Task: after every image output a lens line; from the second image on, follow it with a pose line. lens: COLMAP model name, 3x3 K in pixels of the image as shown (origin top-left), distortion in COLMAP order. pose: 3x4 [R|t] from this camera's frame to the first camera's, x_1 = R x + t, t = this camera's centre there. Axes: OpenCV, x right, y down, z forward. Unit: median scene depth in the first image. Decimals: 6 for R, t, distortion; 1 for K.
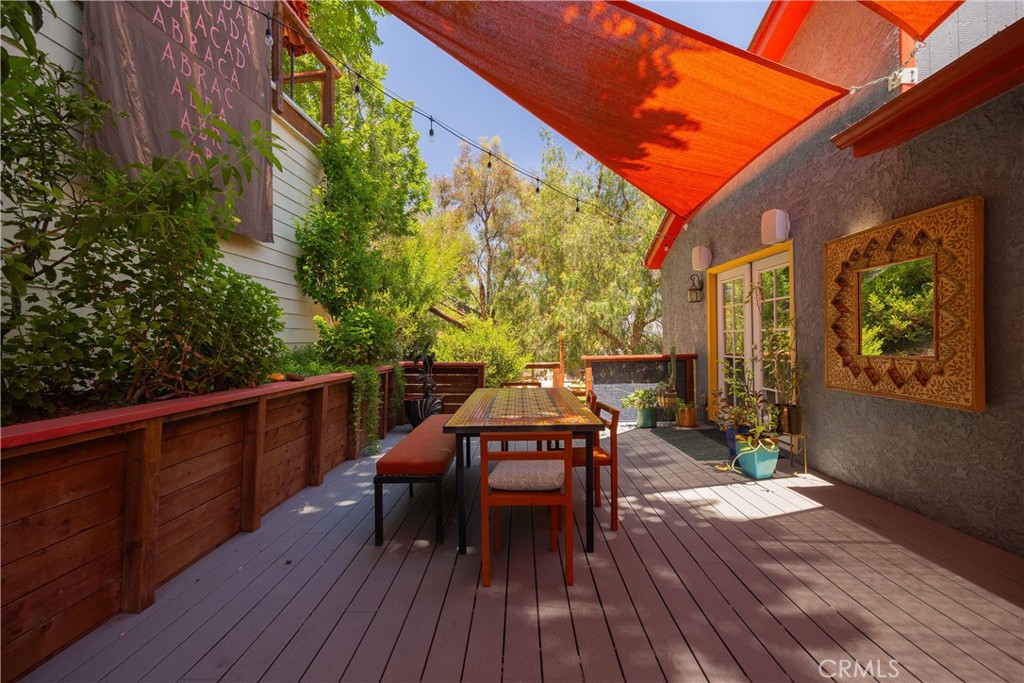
lens RADIAL K [[454.1, 0, 516.5], [0, 454.1, 341.5], [0, 0, 1]] dist [-0.000280, 0.000527]
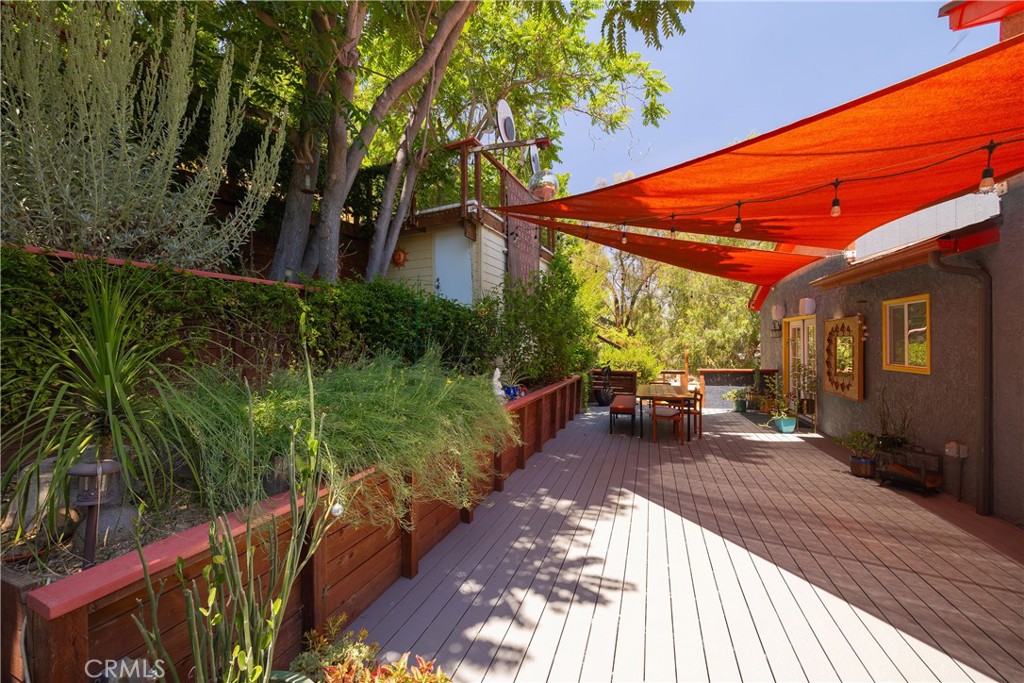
lens RADIAL K [[419.9, 0, 481.9], [0, 419.9, 345.0], [0, 0, 1]] dist [0.001067, 0.000031]
pose [[0.932768, 0.006725, -0.360415, -0.044299], [-0.004019, 0.999958, 0.008259, -0.066811], [0.360456, -0.006255, 0.932755, -0.761709]]
